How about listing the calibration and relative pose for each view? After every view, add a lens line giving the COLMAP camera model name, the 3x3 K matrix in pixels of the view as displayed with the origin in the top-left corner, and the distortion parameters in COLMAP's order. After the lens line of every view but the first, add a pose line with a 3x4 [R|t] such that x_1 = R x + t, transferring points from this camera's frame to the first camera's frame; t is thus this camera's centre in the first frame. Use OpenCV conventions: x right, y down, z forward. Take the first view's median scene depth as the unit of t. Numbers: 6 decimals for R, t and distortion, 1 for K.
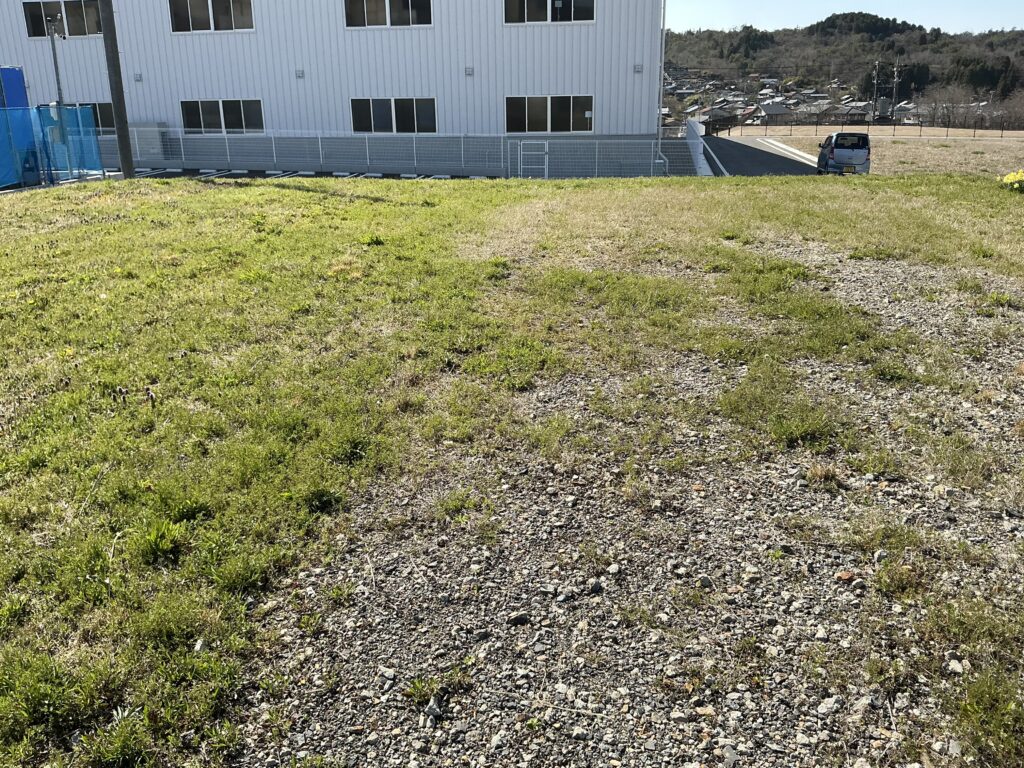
lens RADIAL K [[890.8, 0, 522.4], [0, 890.8, 381.8], [0, 0, 1]] dist [0.144487, -0.213883]
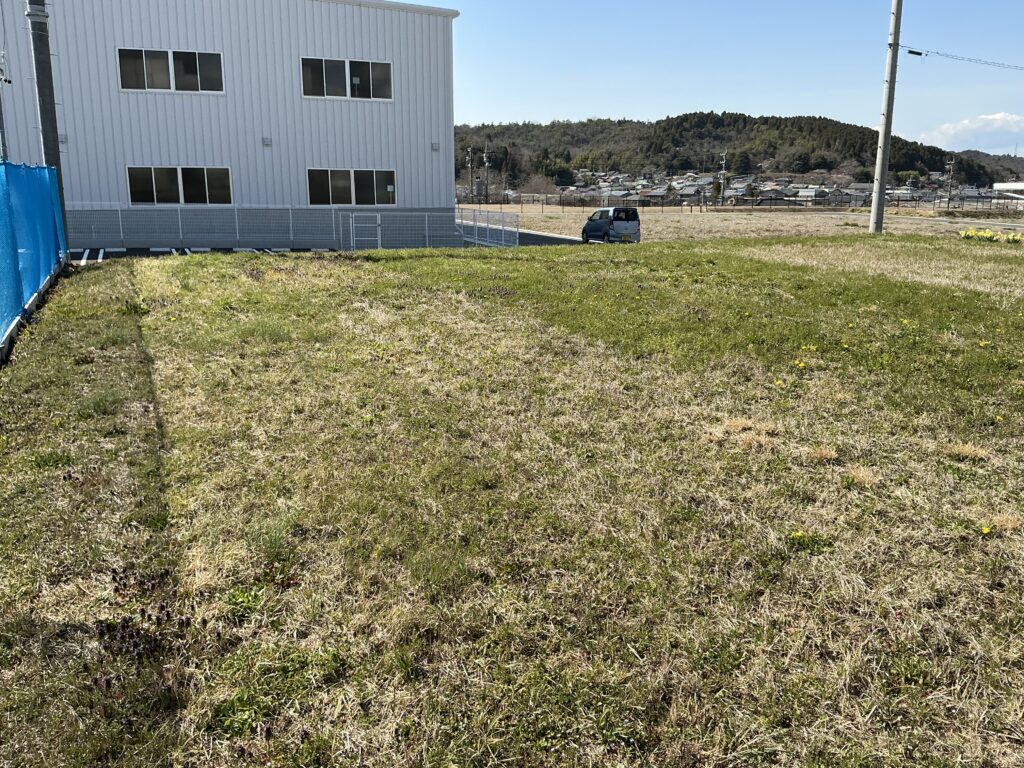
lens RADIAL K [[890.8, 0, 522.4], [0, 890.8, 381.8], [0, 0, 1]] dist [0.144487, -0.213883]
pose [[0.858884, -0.099053, 0.502501, -0.331189], [0.138202, 0.989549, -0.041157, -0.017845], [-0.493172, 0.104796, 0.863597, 0.072154]]
